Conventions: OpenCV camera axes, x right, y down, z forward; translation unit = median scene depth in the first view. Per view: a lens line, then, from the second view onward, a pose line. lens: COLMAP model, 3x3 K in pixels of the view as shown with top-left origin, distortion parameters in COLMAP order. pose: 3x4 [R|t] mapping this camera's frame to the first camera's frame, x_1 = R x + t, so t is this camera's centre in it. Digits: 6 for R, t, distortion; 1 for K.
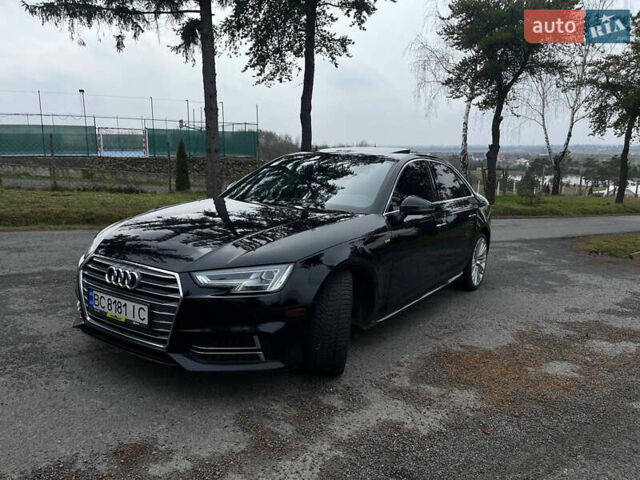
lens RADIAL K [[461.1, 0, 324.5], [0, 461.1, 238.8], [0, 0, 1]] dist [0.076024, -0.092344]
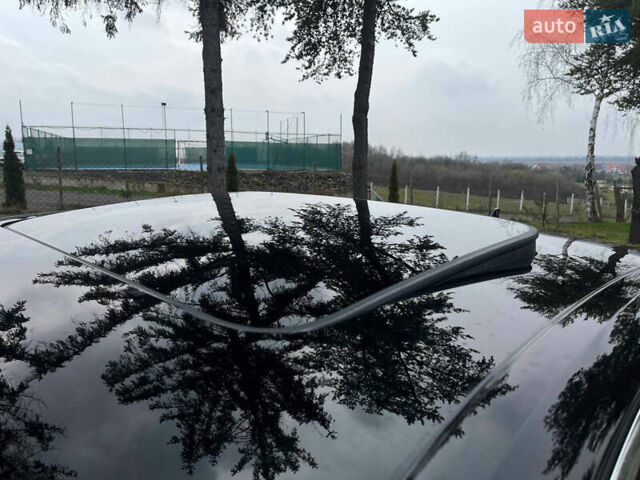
lens RADIAL K [[461.1, 0, 324.5], [0, 461.1, 238.8], [0, 0, 1]] dist [0.076024, -0.092344]
pose [[0.979129, 0.032808, -0.200575, 0.046446], [-0.037627, 0.999086, -0.020261, -0.056034], [0.199727, 0.027385, 0.979469, 0.256442]]
